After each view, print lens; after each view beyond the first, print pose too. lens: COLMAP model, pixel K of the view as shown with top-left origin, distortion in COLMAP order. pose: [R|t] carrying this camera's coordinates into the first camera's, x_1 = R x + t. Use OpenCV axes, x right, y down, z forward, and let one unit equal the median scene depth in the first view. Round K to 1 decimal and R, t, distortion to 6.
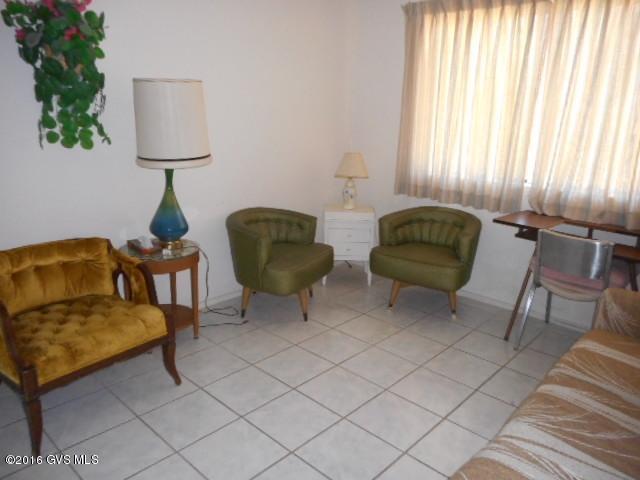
lens RADIAL K [[479.8, 0, 320.0], [0, 479.8, 240.0], [0, 0, 1]] dist [0.001885, 0.002112]
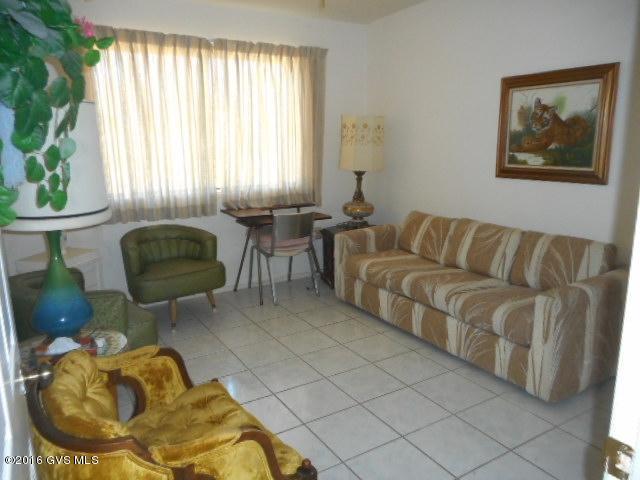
lens RADIAL K [[479.8, 0, 320.0], [0, 479.8, 240.0], [0, 0, 1]] dist [0.001885, 0.002112]
pose [[0.266490, -0.237203, 0.934194, -0.738512], [0.273360, 0.948045, 0.162740, -0.126483], [-0.924261, 0.212002, 0.317486, 0.387915]]
